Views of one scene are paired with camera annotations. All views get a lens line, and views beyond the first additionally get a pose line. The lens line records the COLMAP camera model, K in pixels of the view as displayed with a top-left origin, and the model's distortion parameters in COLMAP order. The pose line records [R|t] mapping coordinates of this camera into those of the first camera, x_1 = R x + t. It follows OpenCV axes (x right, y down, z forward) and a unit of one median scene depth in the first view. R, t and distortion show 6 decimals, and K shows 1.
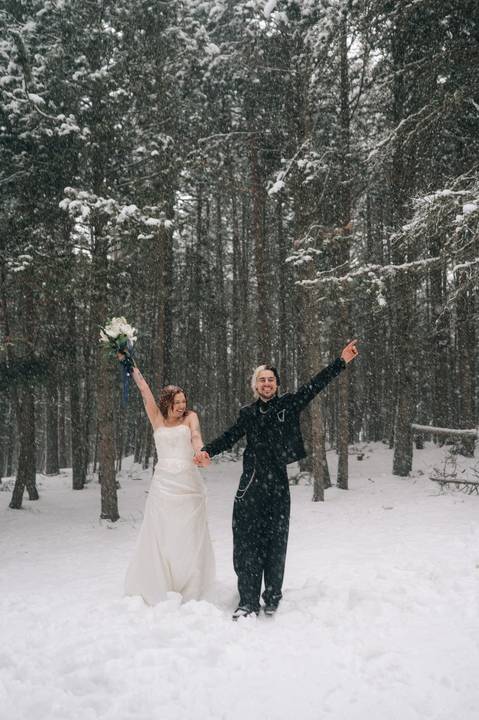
lens RADIAL K [[686.3, 0, 239.5], [0, 686.3, 360.0], [0, 0, 1]] dist [-0.003685, 0.000591]
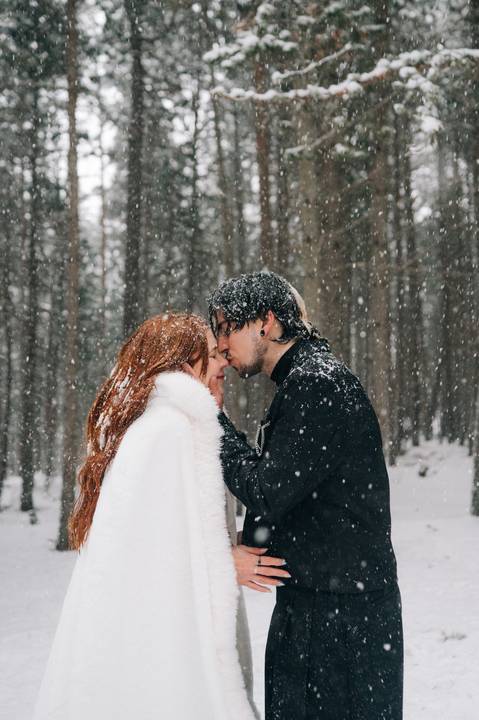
lens RADIAL K [[751.4, 0, 239.5], [0, 751.4, 360.0], [0, 0, 1]] dist [0.002987, 0.002937]
pose [[0.996672, -0.007221, -0.081198, 0.126457], [0.008498, 0.999845, 0.015391, 0.034458], [0.081074, -0.016030, 0.996579, 0.542272]]
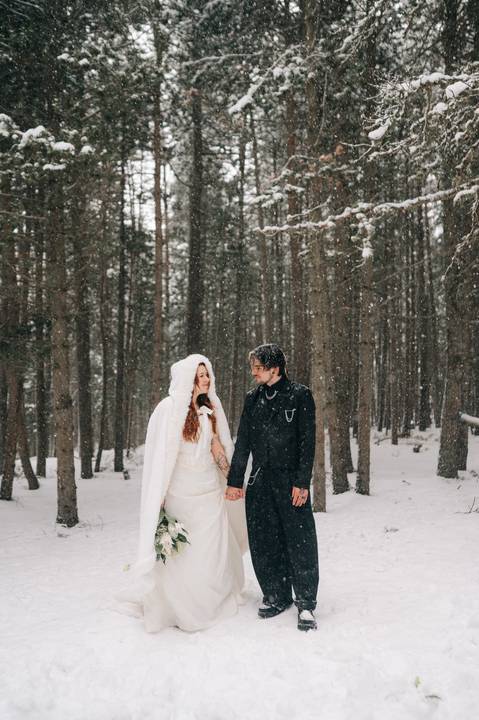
lens RADIAL K [[686.3, 0, 239.5], [0, 686.3, 360.0], [0, 0, 1]] dist [-0.003685, 0.000591]
pose [[0.990427, 0.019742, -0.136619, 0.164189], [-0.015335, 0.999330, 0.033238, 0.005966], [0.137183, -0.030825, 0.990066, 0.248044]]
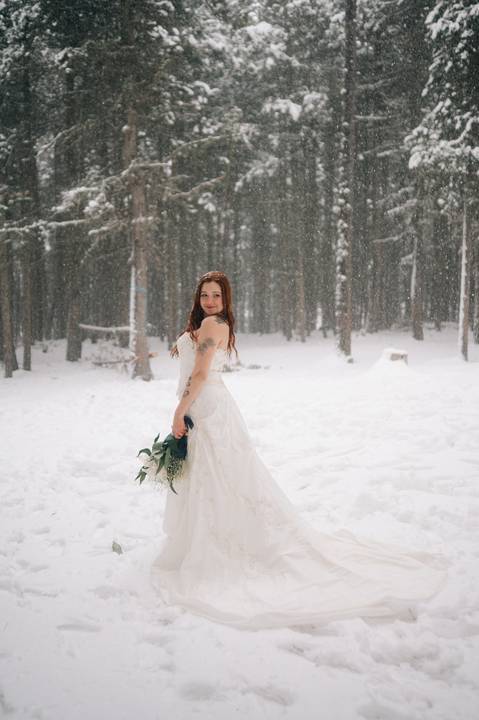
lens RADIAL K [[686.3, 0, 239.5], [0, 686.3, 360.0], [0, 0, 1]] dist [-0.003685, 0.000591]
pose [[0.907345, -0.032369, 0.419140, -0.057763], [-0.029369, 0.989714, 0.140011, -0.058527], [-0.419361, -0.139348, 0.897061, -0.592513]]
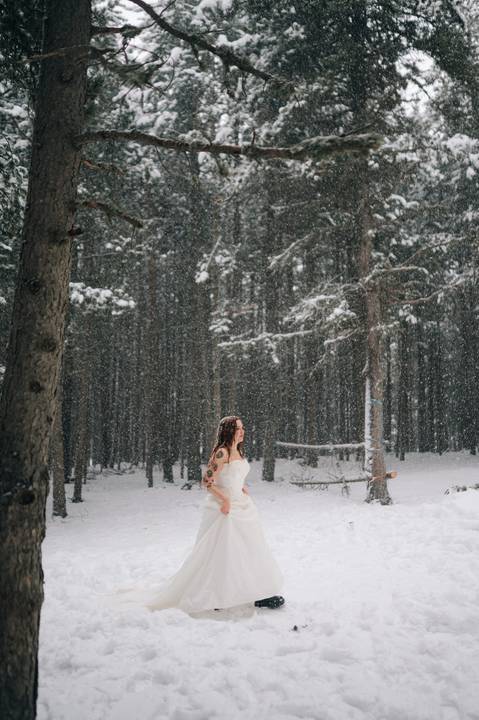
lens RADIAL K [[677.6, 0, 222.2], [0, 677.6, 360.6], [0, 0, 1]] dist [-0.004284, -0.000749]
pose [[0.975932, 0.021408, 0.217023, -0.214852], [-0.015316, 0.999441, -0.029712, -0.034821], [-0.217538, 0.025673, 0.975714, -0.397655]]
